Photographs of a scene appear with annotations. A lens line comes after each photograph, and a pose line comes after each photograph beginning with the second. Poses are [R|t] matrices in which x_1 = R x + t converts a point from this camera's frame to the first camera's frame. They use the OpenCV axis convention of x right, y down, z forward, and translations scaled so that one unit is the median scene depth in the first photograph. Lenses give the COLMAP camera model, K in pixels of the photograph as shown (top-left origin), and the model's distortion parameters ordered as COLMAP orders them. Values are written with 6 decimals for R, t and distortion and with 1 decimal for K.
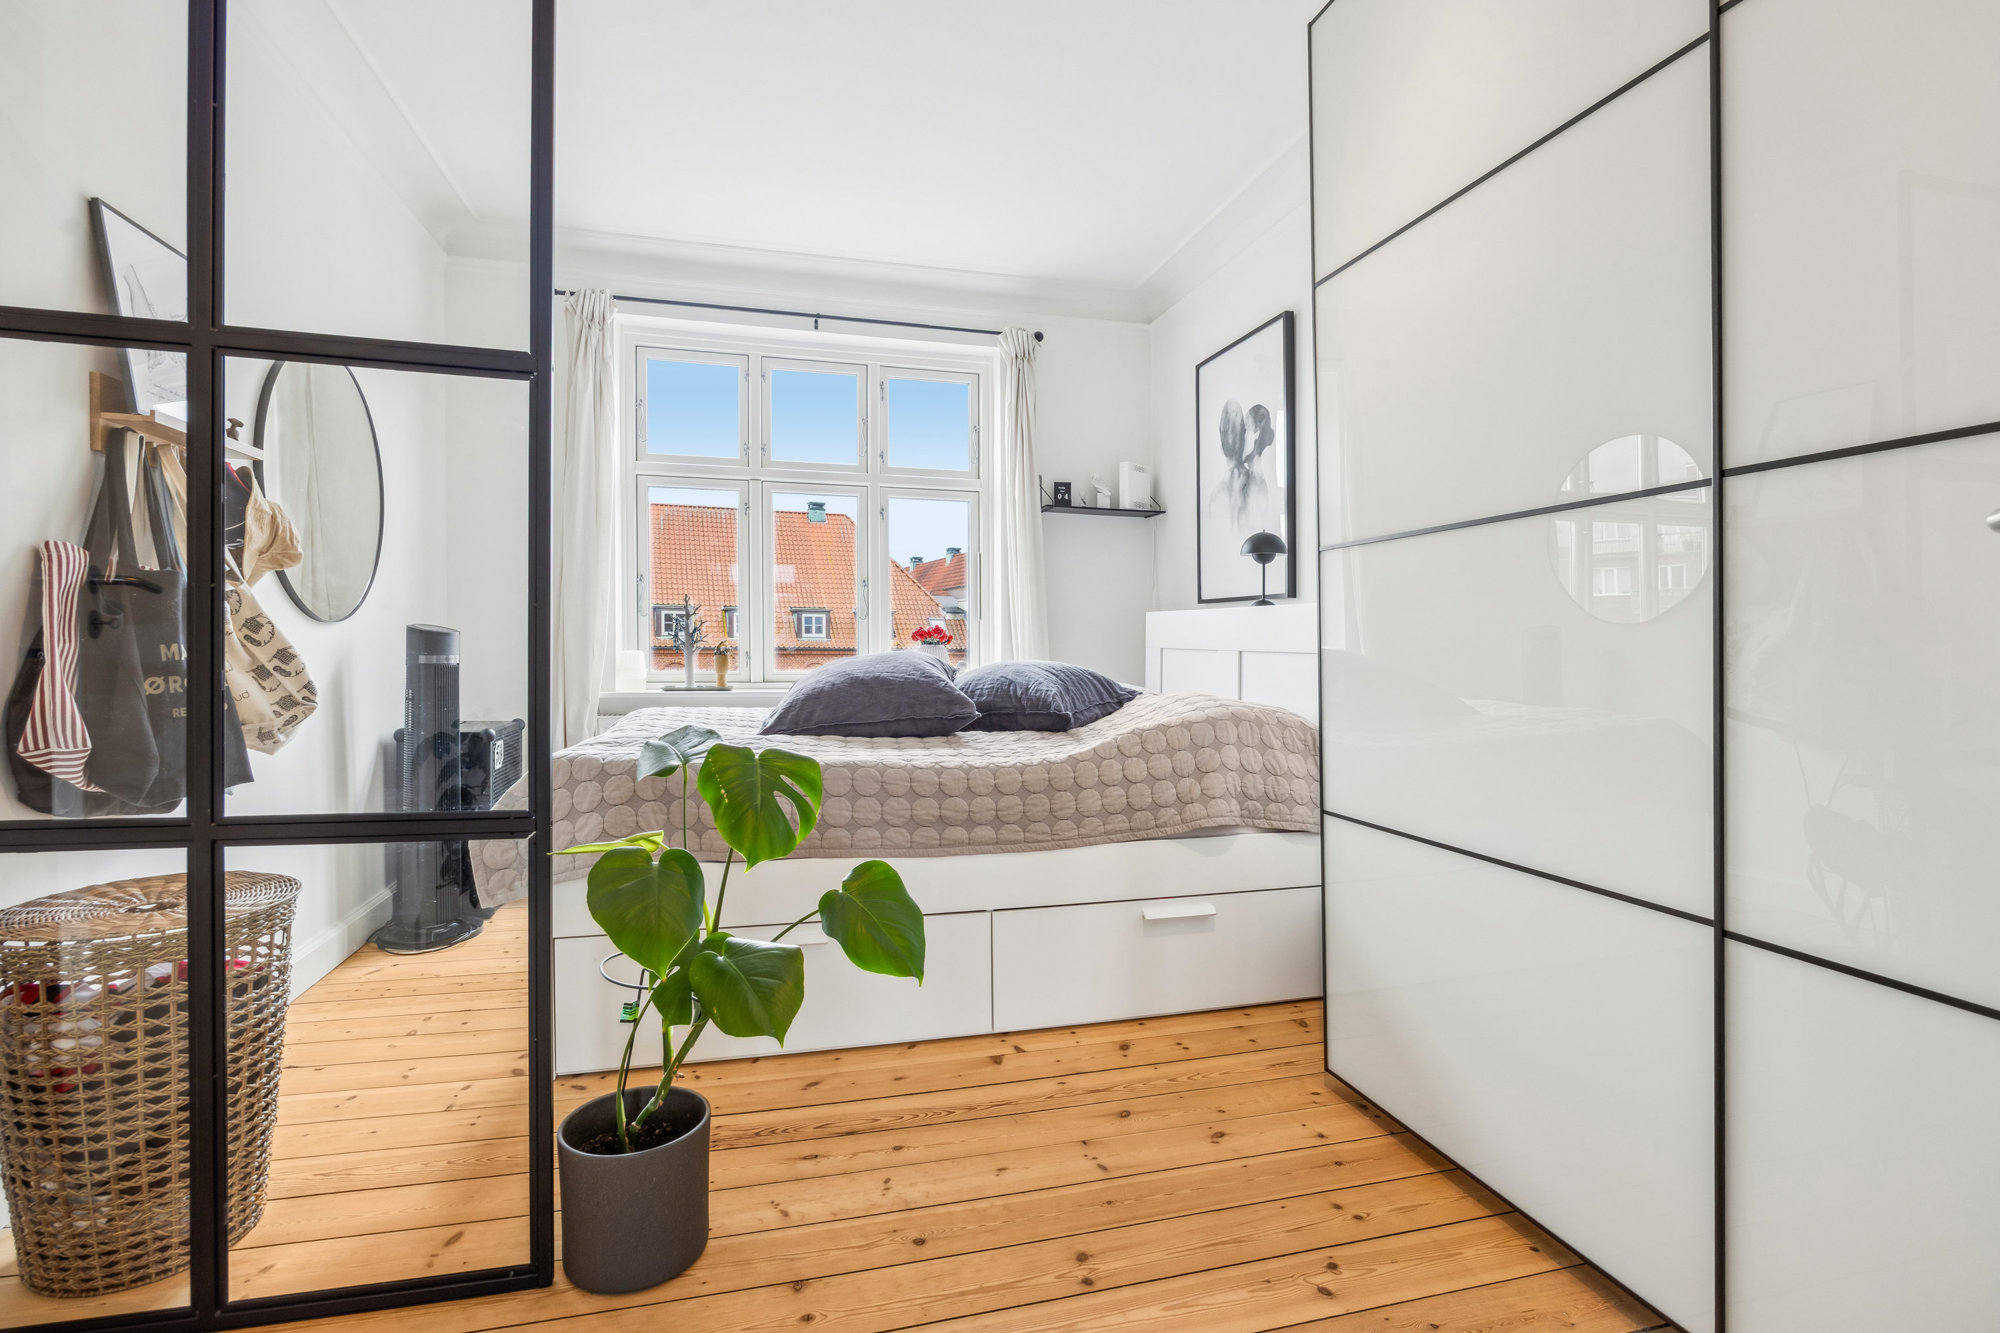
lens RADIAL K [[941.4, 0, 1017.9], [0, 941.4, 666.8], [0, 0, 1]] dist [-0.013346, 0.000157]
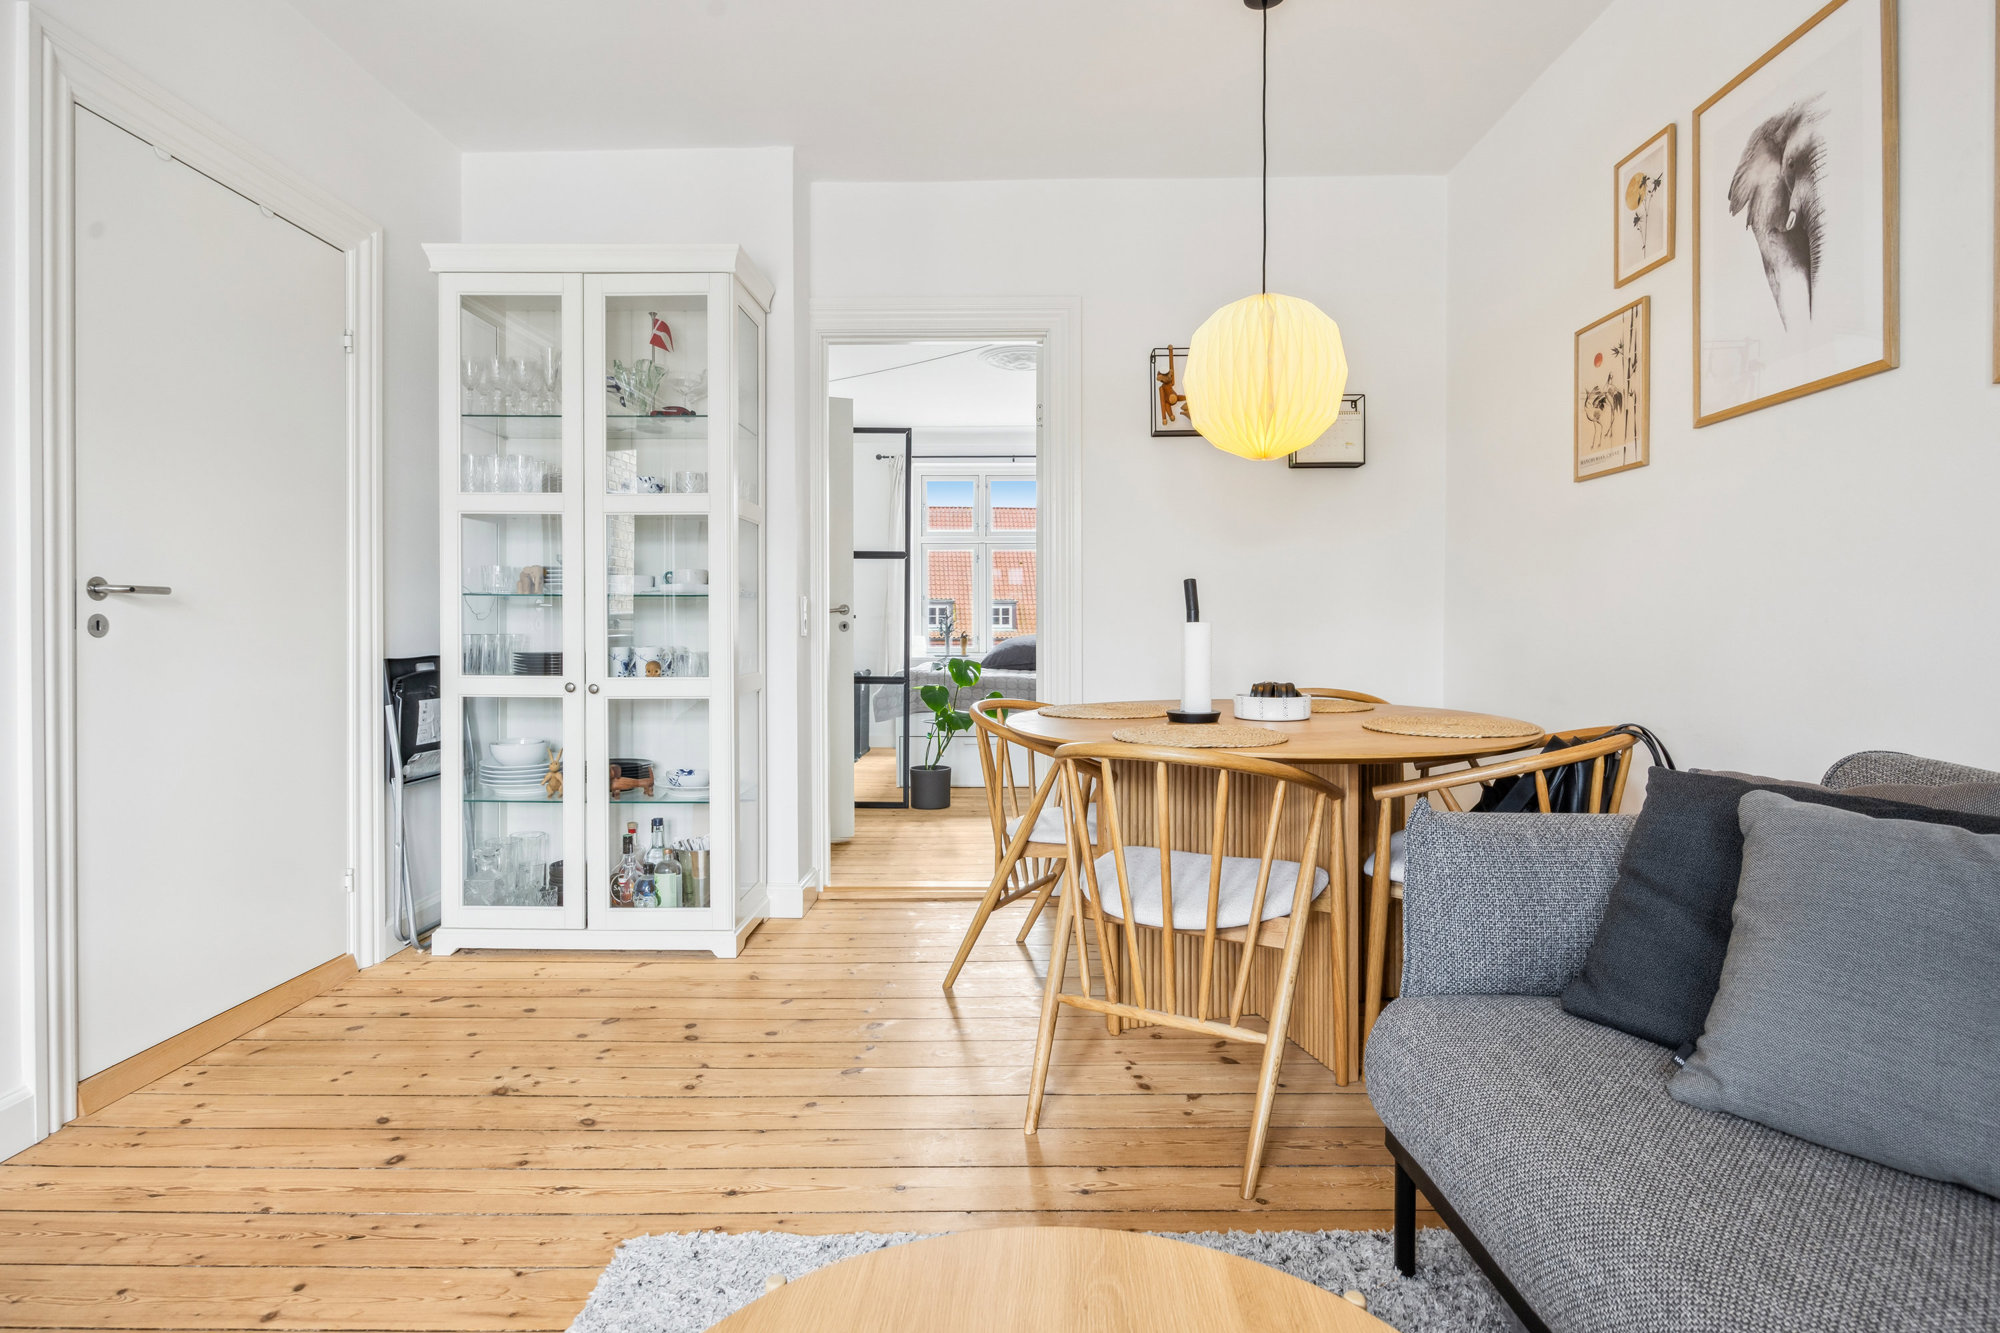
lens RADIAL K [[1003.9, 0, 1023.1], [0, 1003.9, 628.6], [0, 0, 1]] dist [-0.001012, -0.000263]
pose [[0.965296, -0.004693, -0.261117, 0.467649], [-0.003162, 0.999555, -0.029653, 0.039097], [0.261140, 0.029450, 0.964852, -1.313087]]
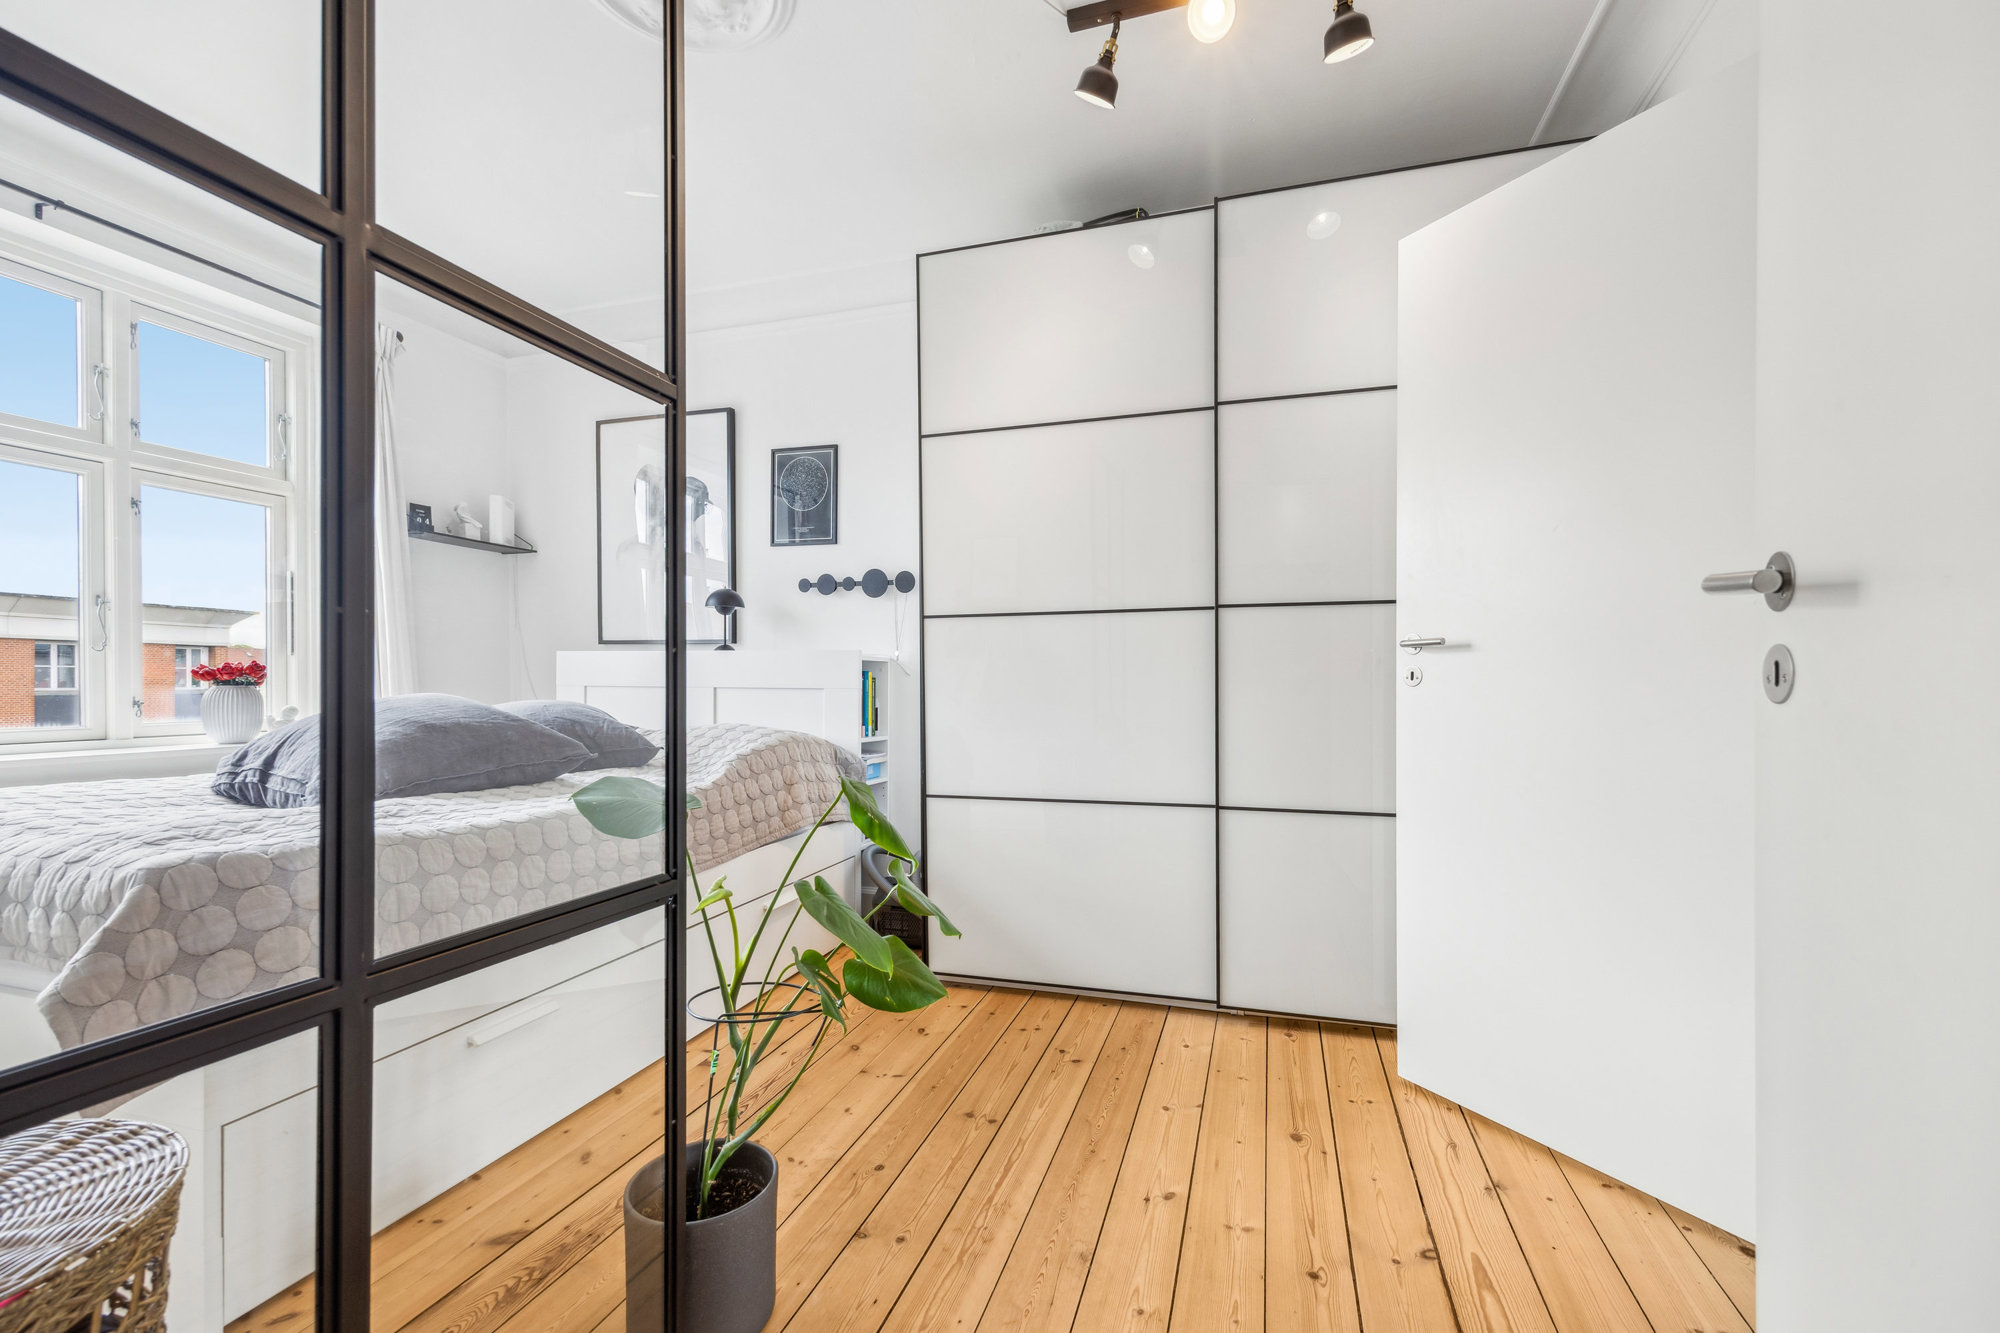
lens RADIAL K [[824.4, 0, 1019.9], [0, 824.4, 697.1], [0, 0, 1]] dist [0.001465, -0.000093]
pose [[0.532510, -0.024348, 0.846073, -0.505959], [0.025498, 0.999594, 0.012718, -0.009443], [-0.846039, 0.014800, 0.532915, 0.140542]]
